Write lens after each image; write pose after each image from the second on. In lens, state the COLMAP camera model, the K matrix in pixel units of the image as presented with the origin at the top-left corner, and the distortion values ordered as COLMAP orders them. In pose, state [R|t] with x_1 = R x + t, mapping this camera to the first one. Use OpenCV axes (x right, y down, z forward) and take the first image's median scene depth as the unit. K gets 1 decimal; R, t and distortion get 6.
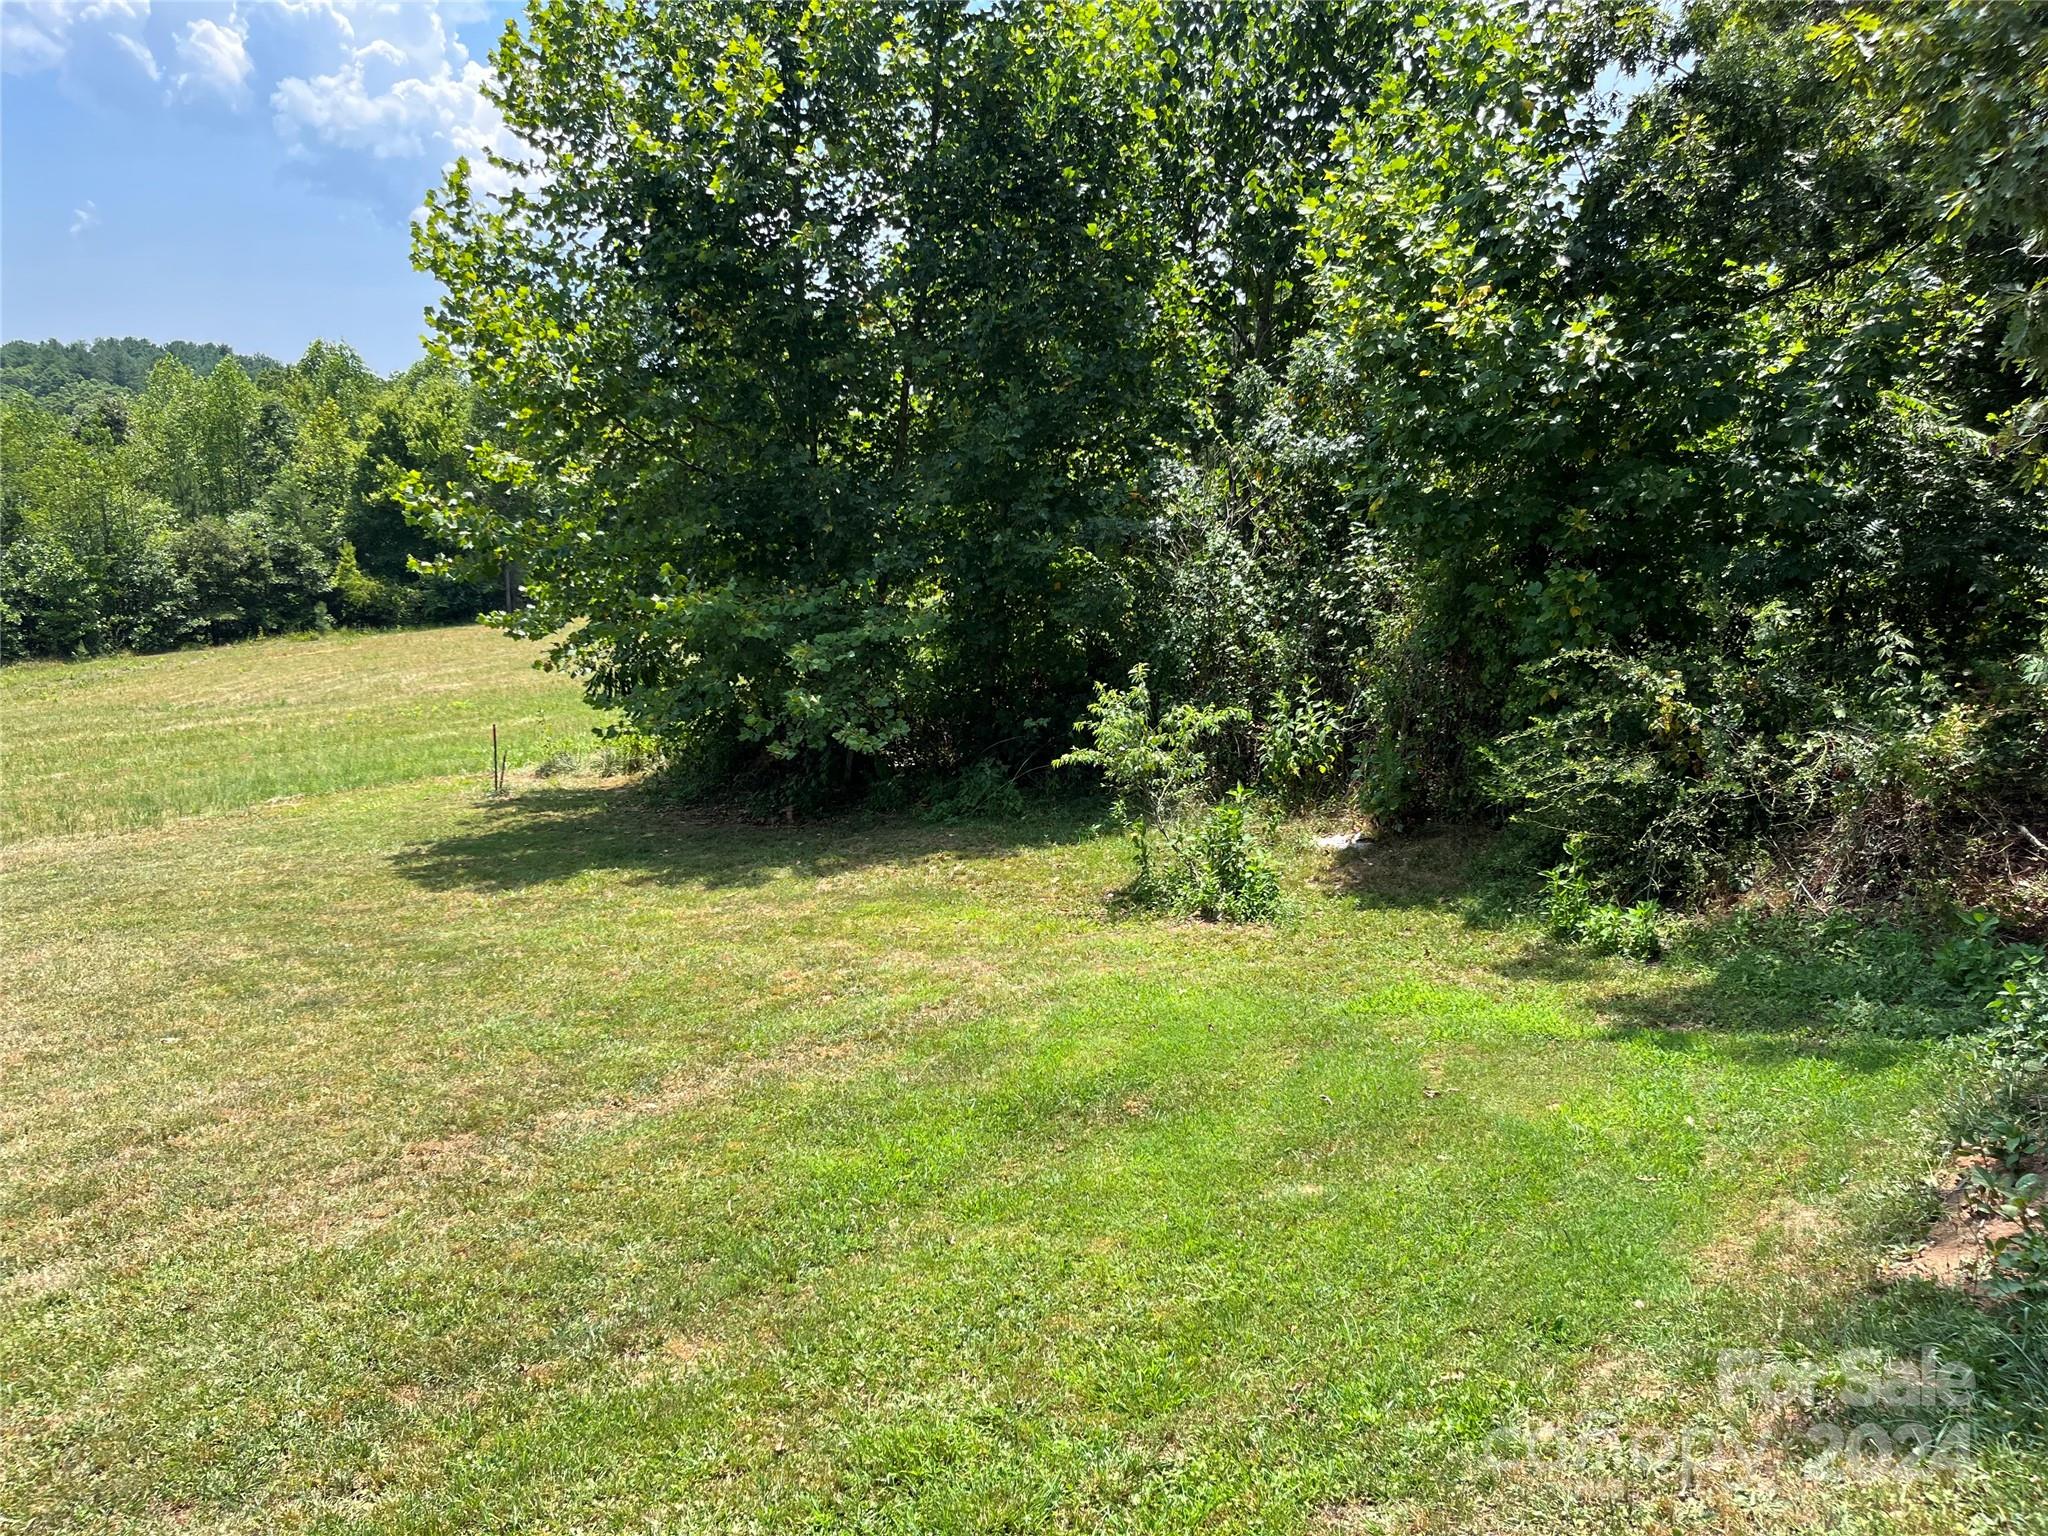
lens RADIAL K [[1581.7, 0, 1020.9], [0, 1581.7, 779.4], [0, 0, 1]] dist [0.084461, -0.109137]
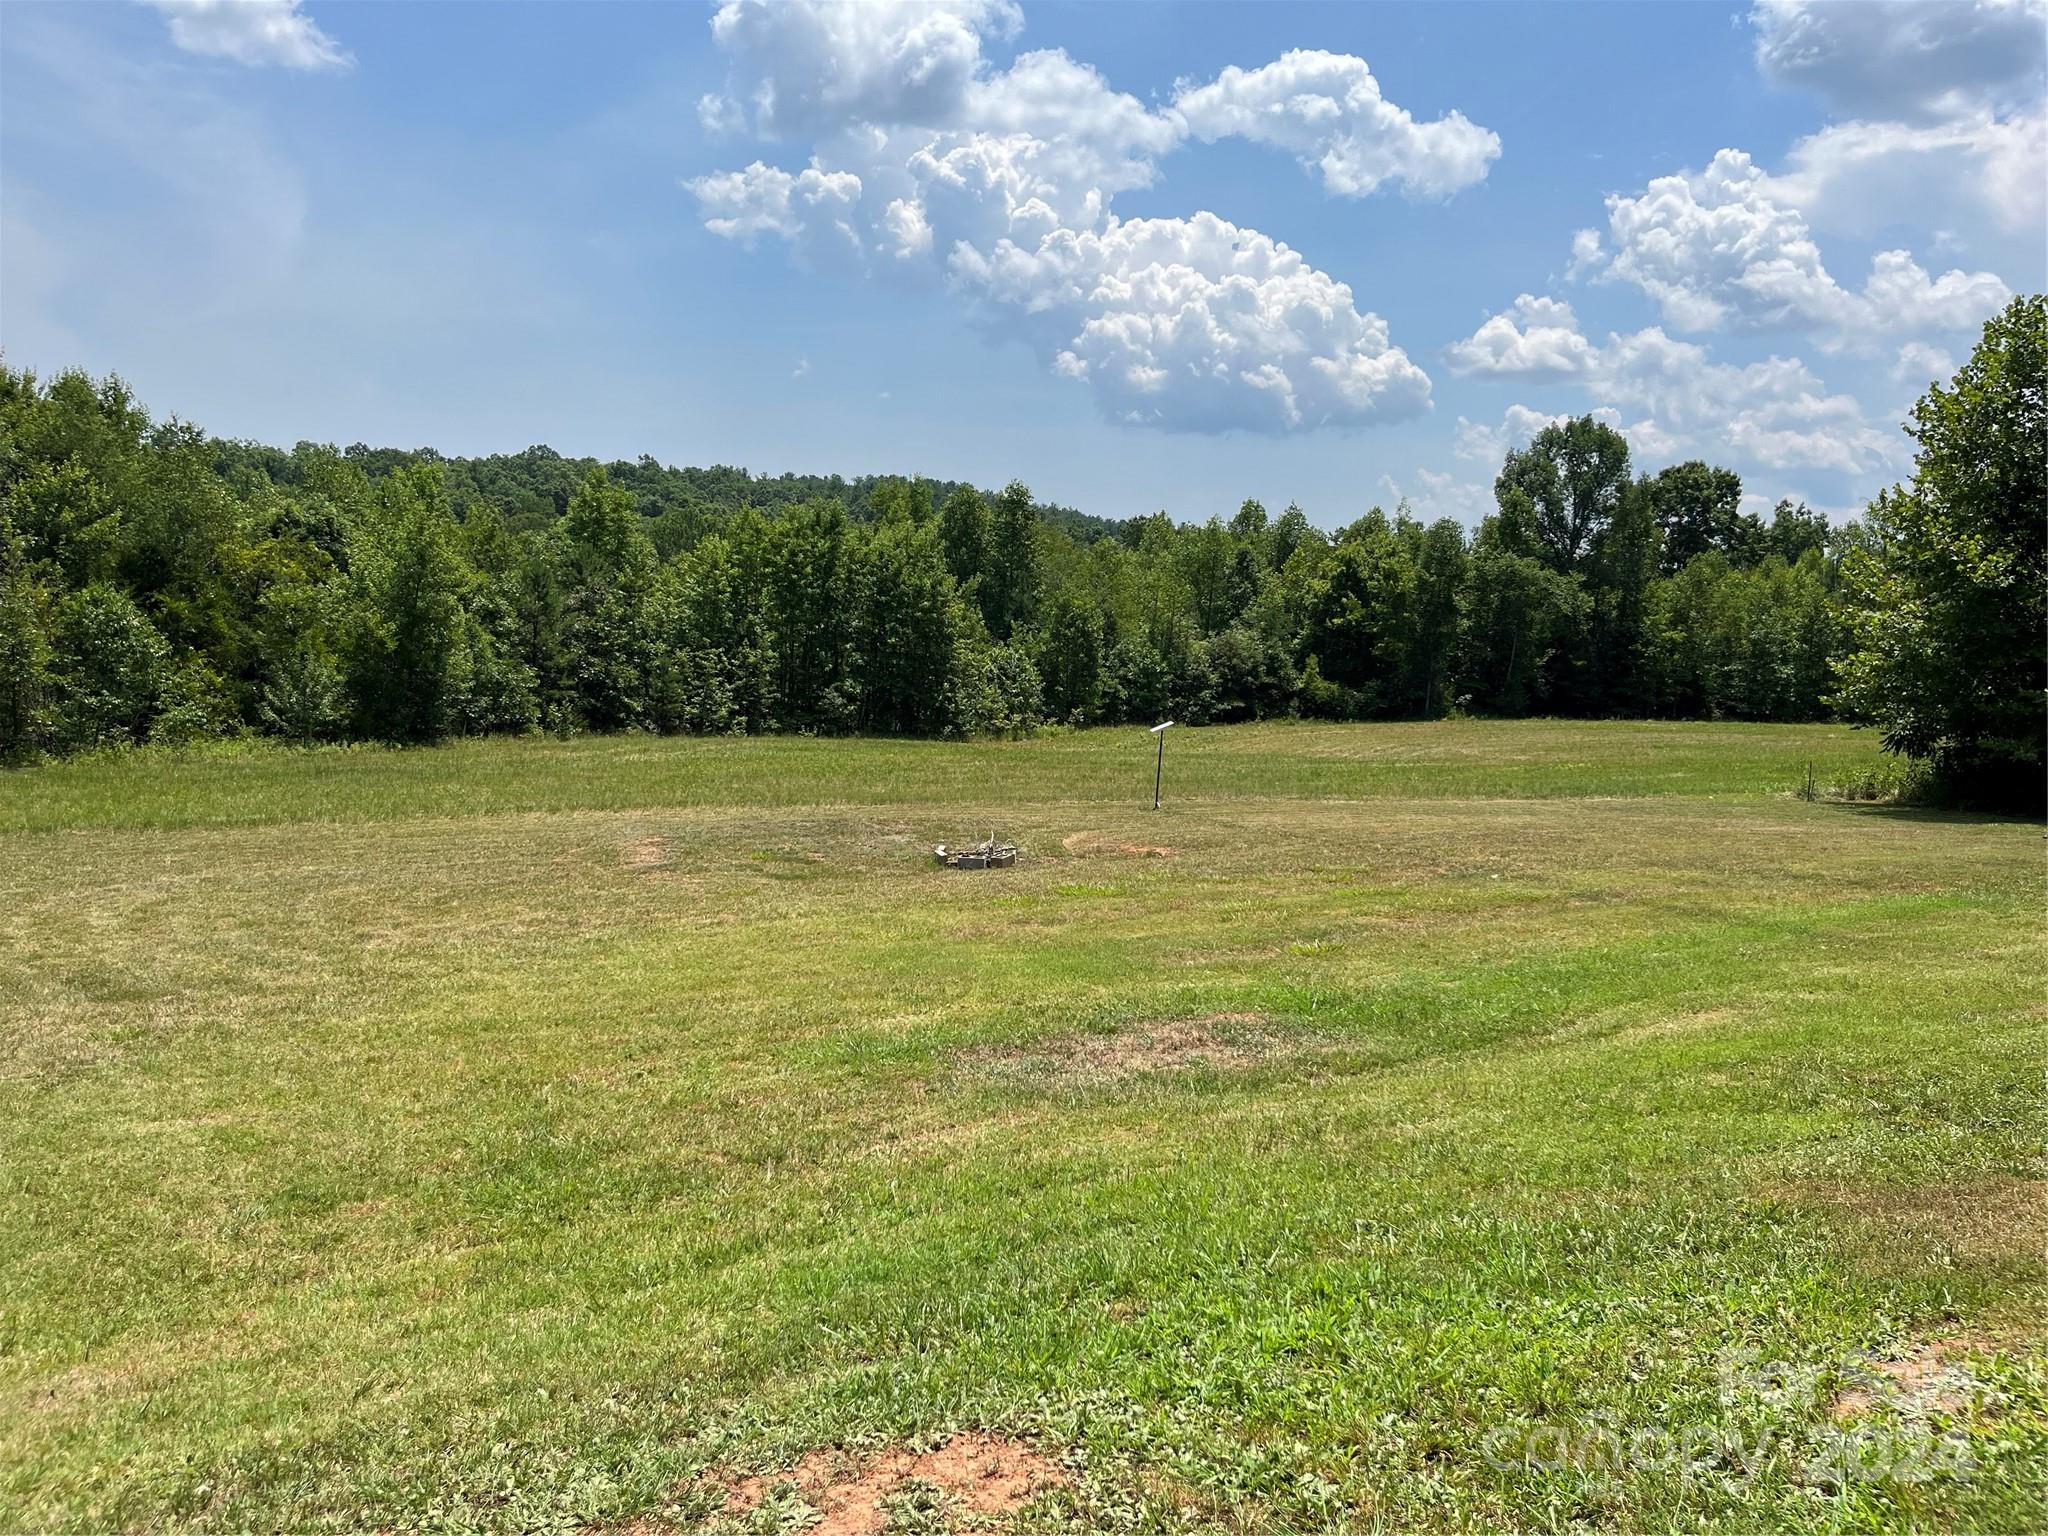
lens RADIAL K [[1581.7, 0, 1020.9], [0, 1581.7, 779.4], [0, 0, 1]] dist [0.084461, -0.109137]
pose [[0.928595, 0.084771, -0.361284, -0.243756], [-0.113718, 0.991724, -0.059588, 0.092194], [0.353243, 0.096418, 0.930550, -0.460151]]
